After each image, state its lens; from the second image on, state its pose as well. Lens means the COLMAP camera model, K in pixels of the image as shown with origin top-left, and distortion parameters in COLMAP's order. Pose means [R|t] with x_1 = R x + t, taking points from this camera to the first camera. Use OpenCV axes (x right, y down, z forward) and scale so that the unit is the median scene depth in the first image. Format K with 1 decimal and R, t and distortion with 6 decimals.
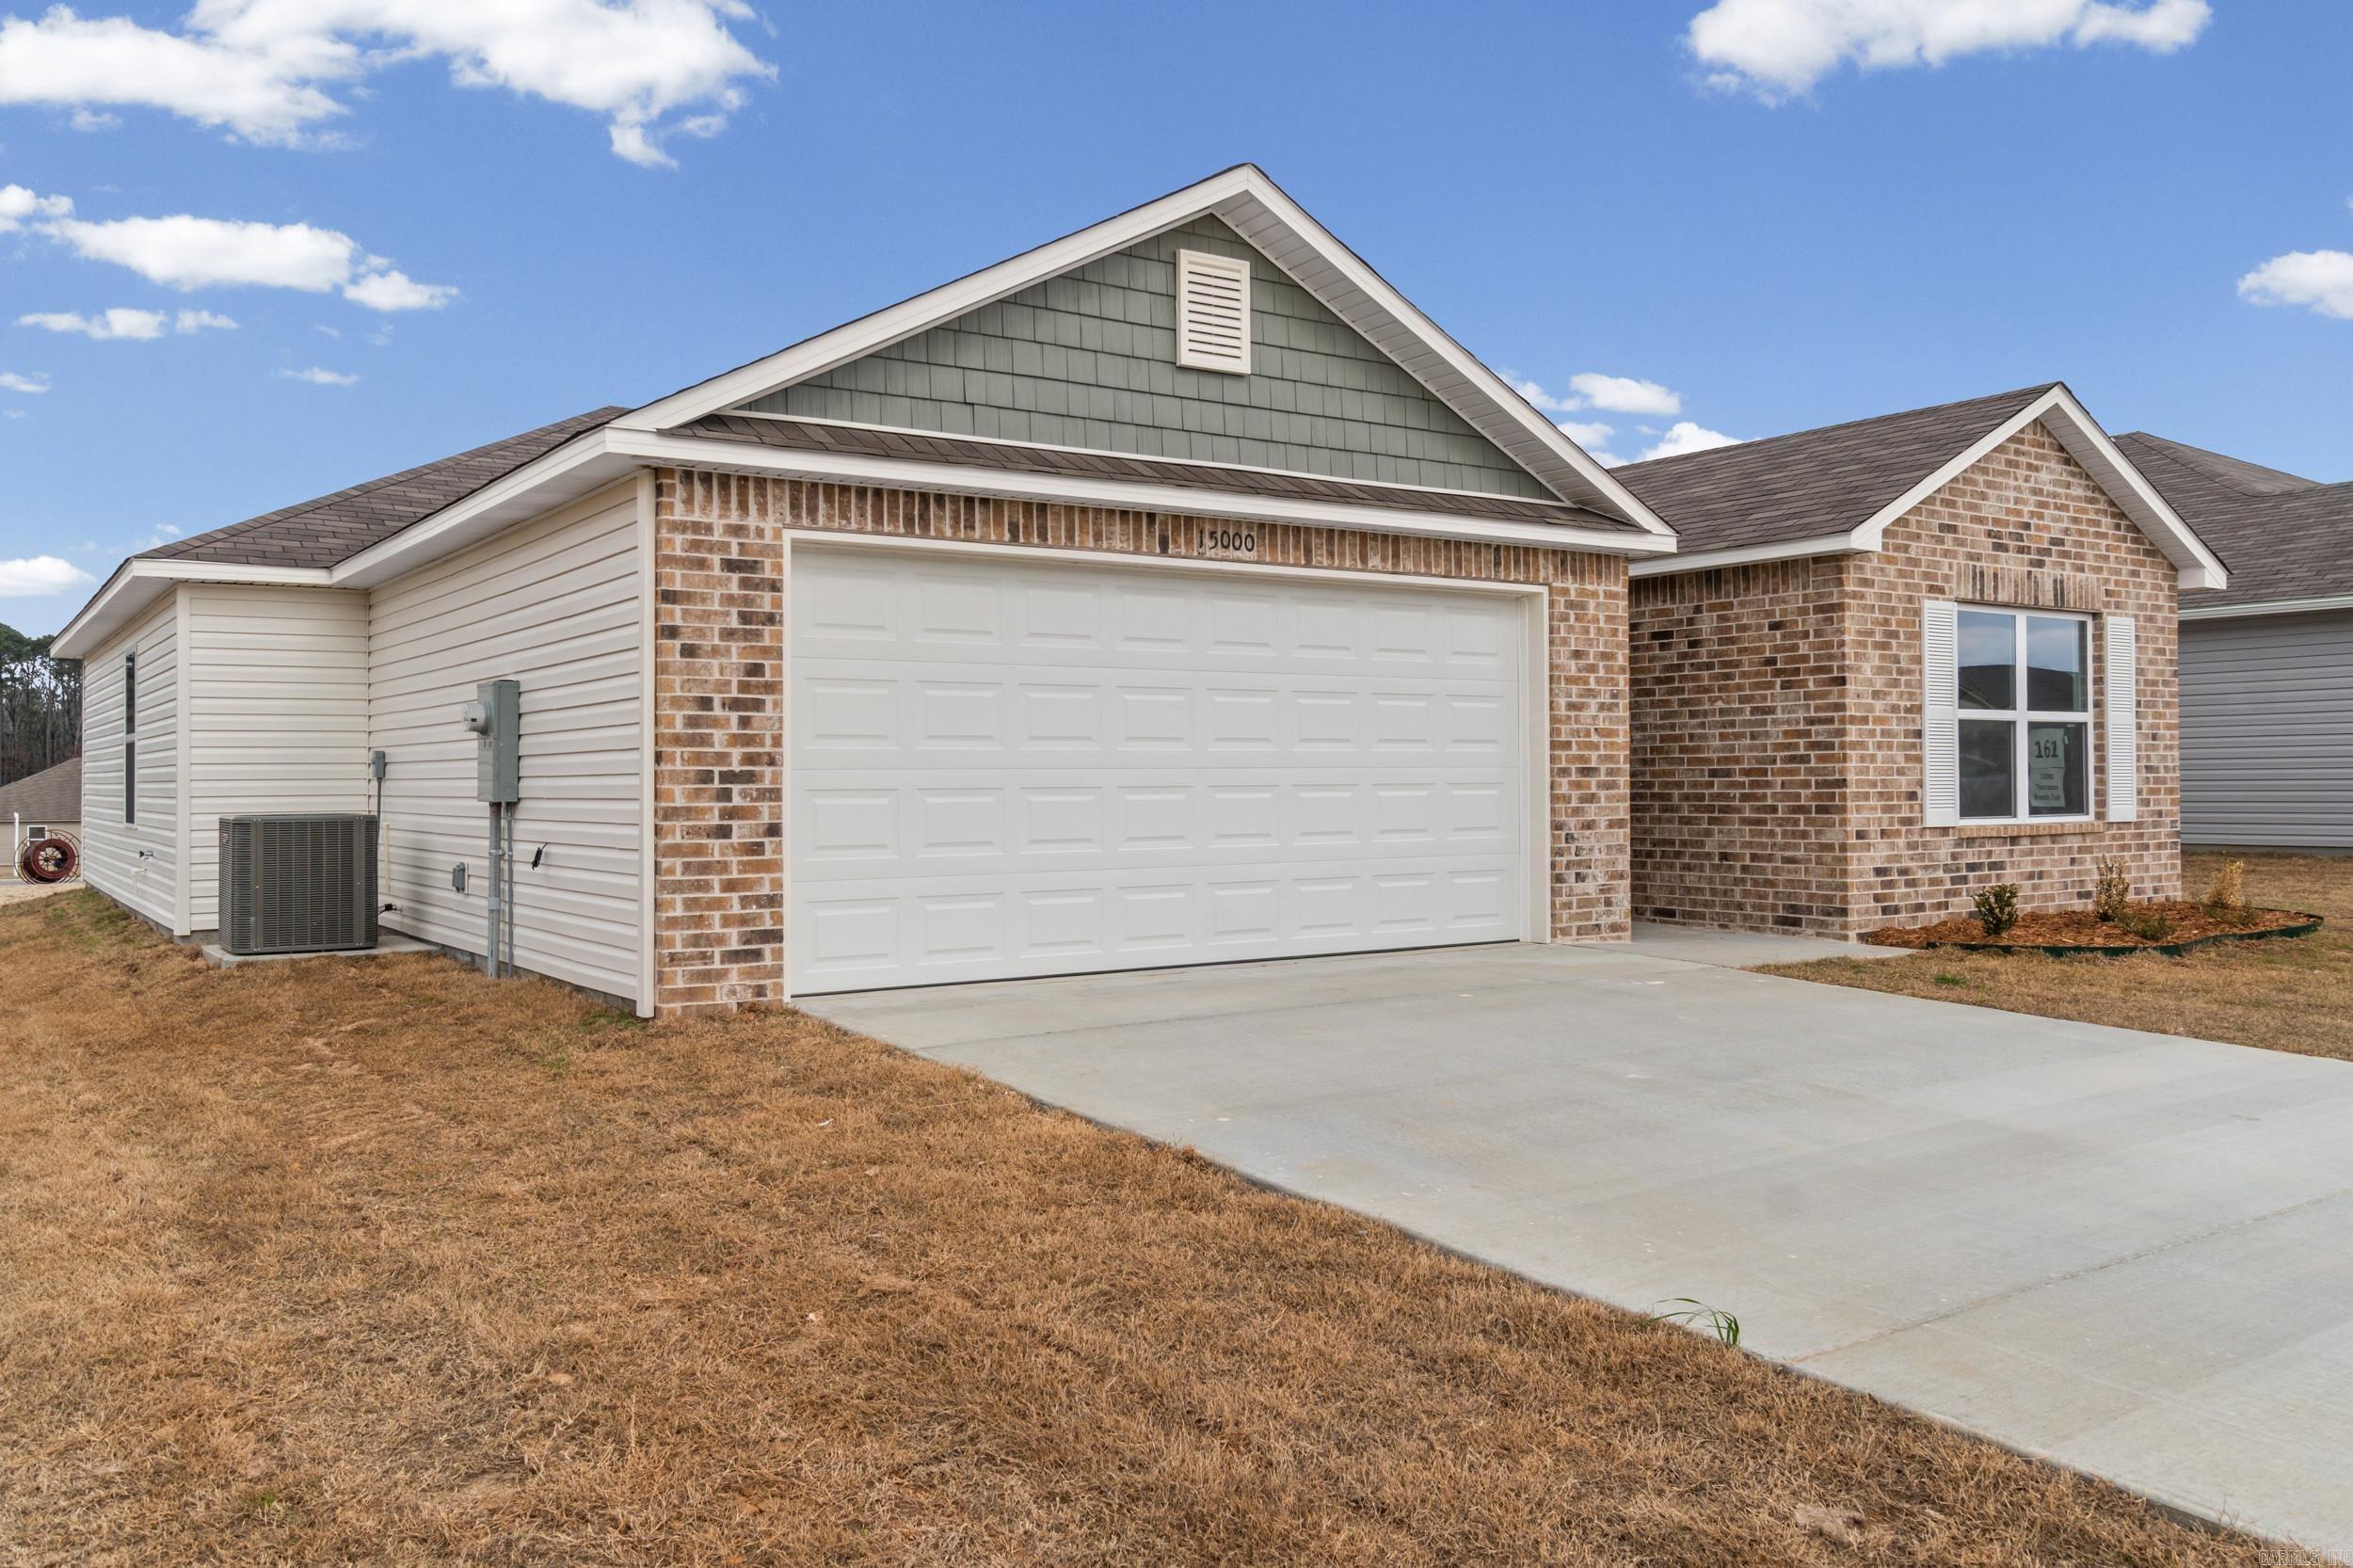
lens RADIAL K [[1822.6, 0, 1175.2], [0, 1822.6, 730.8], [0, 0, 1]] dist [0.001025, -0.000725]
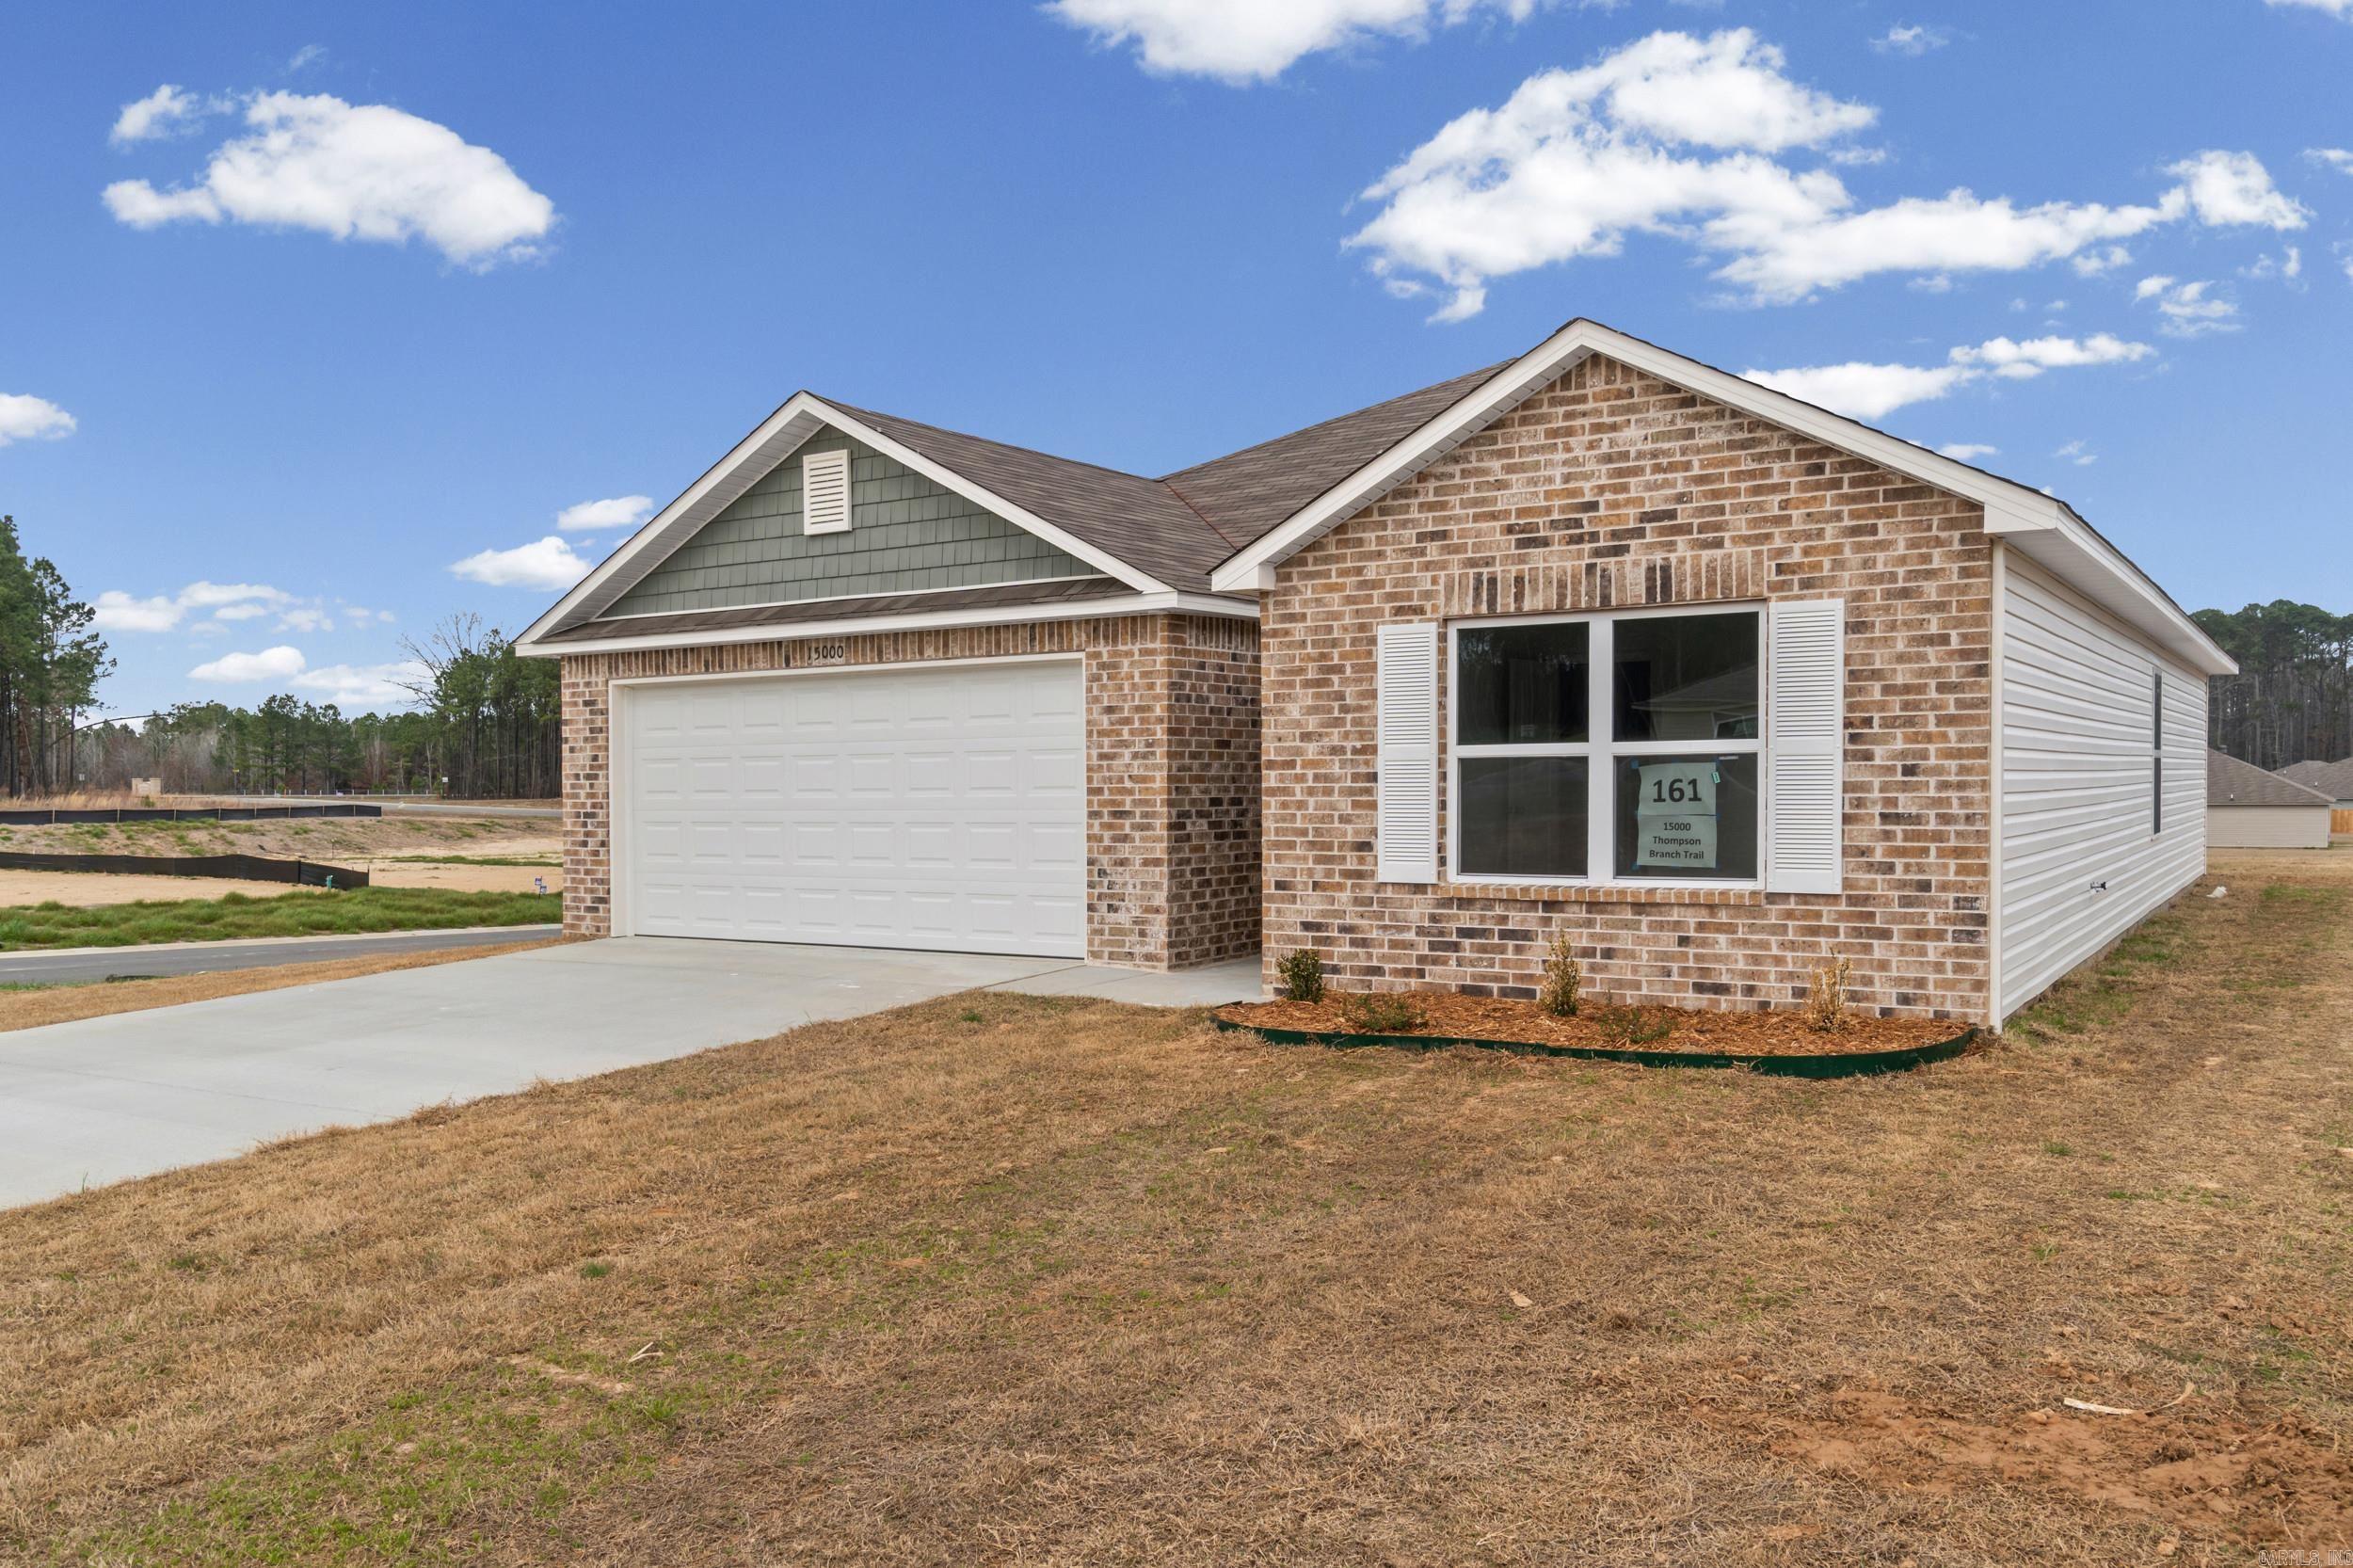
lens RADIAL K [[1832.2, 0, 1176.5], [0, 1832.2, 784.0], [0, 0, 1]] dist [0.001758, -0.000233]
pose [[0.388707, 0.004396, -0.921351, 1.266117], [0.034008, 0.999239, 0.019115, -0.016350], [0.920734, -0.038764, 0.388262, 0.595103]]
